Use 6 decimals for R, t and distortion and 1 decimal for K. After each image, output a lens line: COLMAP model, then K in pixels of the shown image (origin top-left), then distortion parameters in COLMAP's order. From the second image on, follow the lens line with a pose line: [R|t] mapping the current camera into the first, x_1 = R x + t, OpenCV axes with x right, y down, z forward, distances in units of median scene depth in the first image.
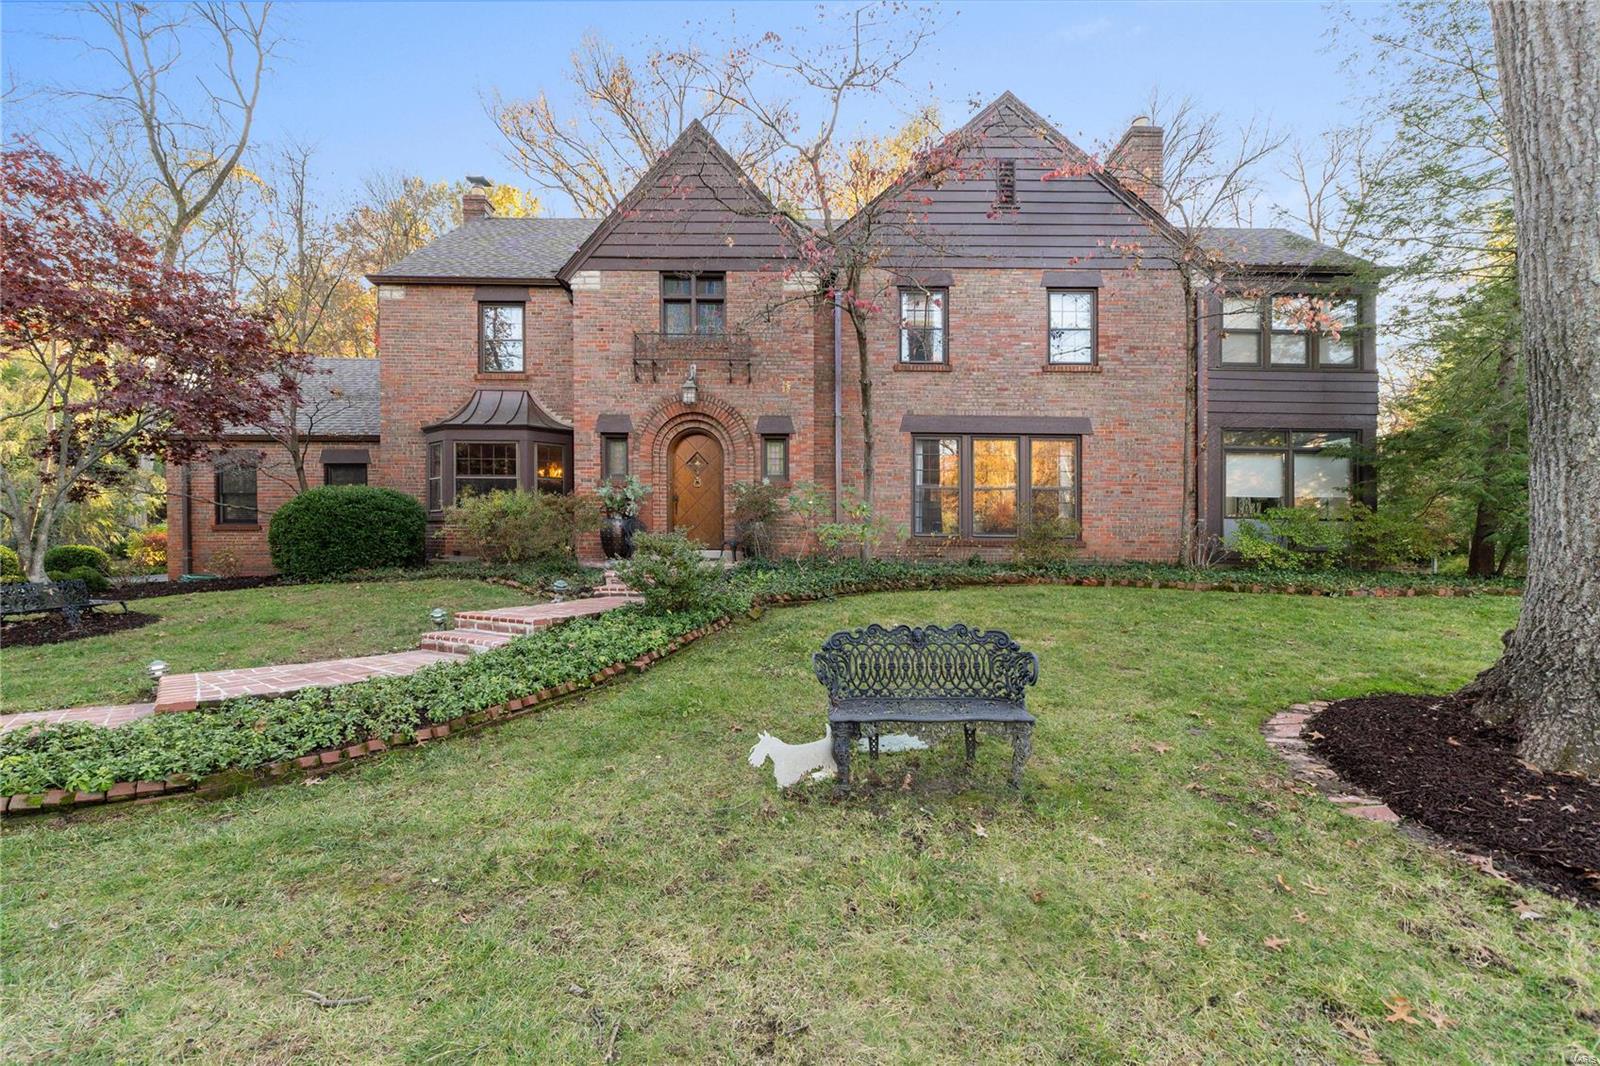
lens RADIAL K [[677.0, 0, 786.5], [0, 677.0, 536.7], [0, 0, 1]] dist [-0.017113, -0.001284]
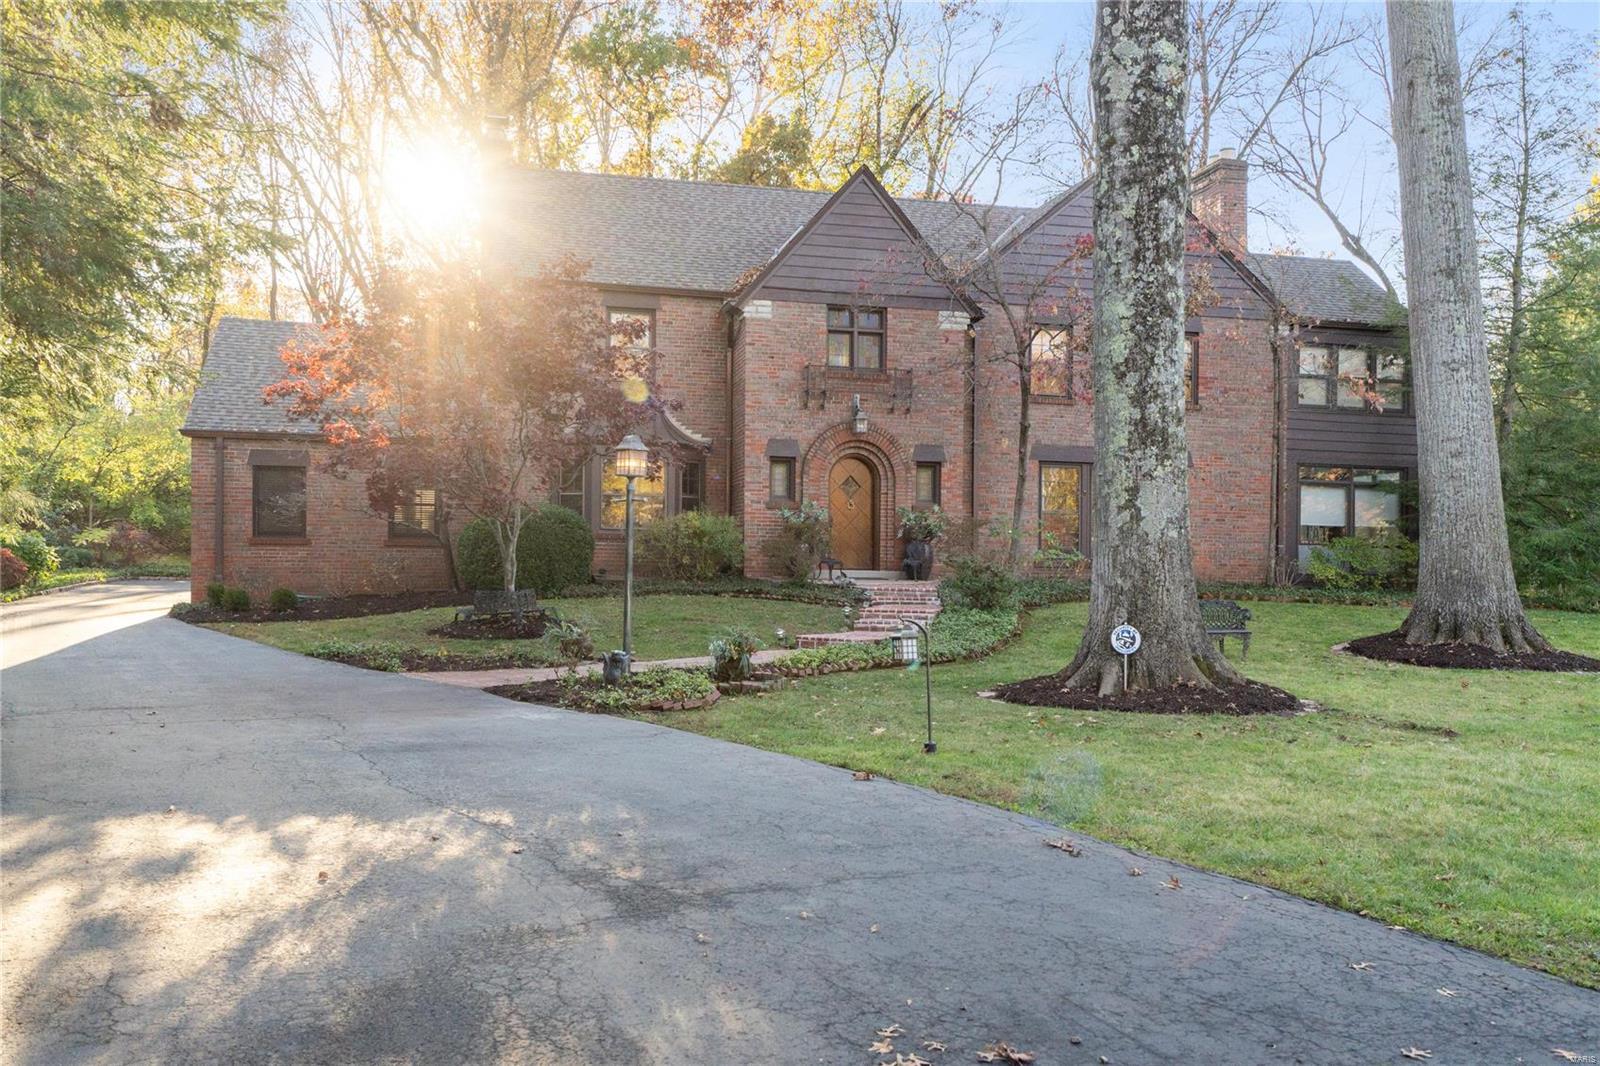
lens RADIAL K [[1334.6, 0, 806.5], [0, 1334.6, 539.9], [0, 0, 1]] dist [-0.034490, -0.012996]
pose [[0.971517, 0.011601, 0.236687, -0.702494], [-0.009608, 0.999908, -0.009570, -0.006367], [-0.236776, 0.007023, 0.971539, -1.001340]]
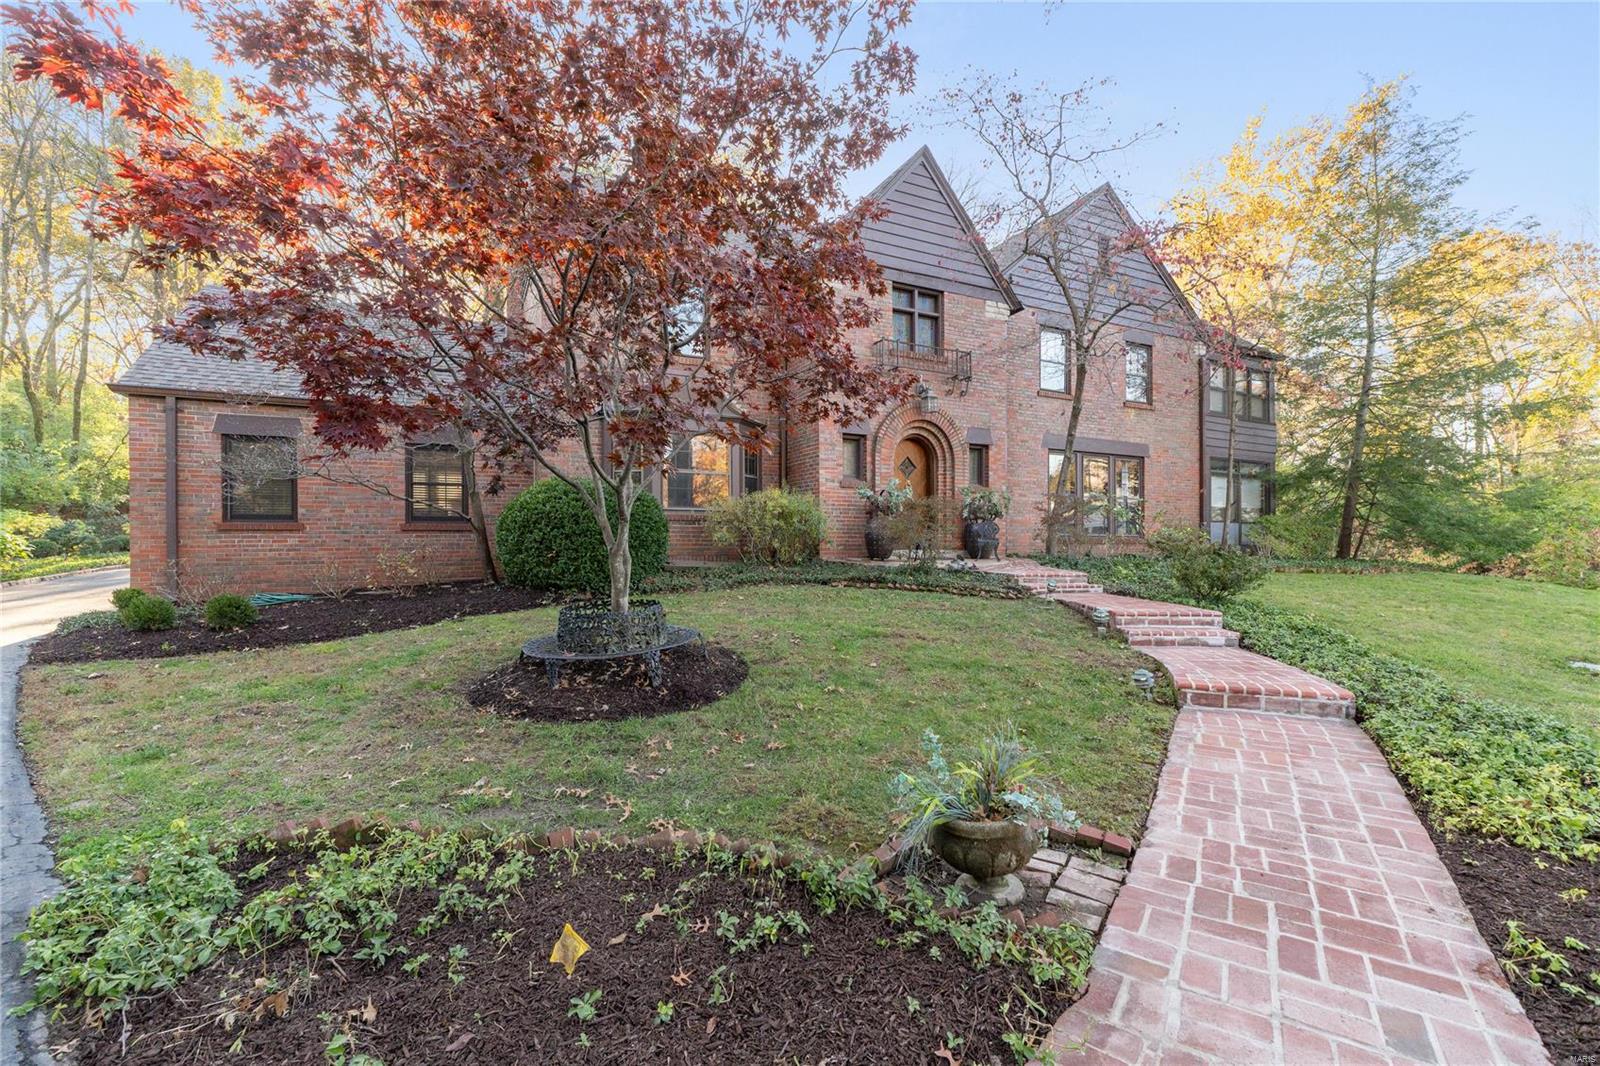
lens RADIAL K [[677.0, 0, 809.3], [0, 677.0, 525.7], [0, 0, 1]] dist [-0.017113, -0.001284]
pose [[0.896677, 0.002571, 0.442678, -0.758368], [0.000900, 0.999970, -0.007631, -0.010057], [-0.442684, 0.007241, 0.896648, 0.128084]]
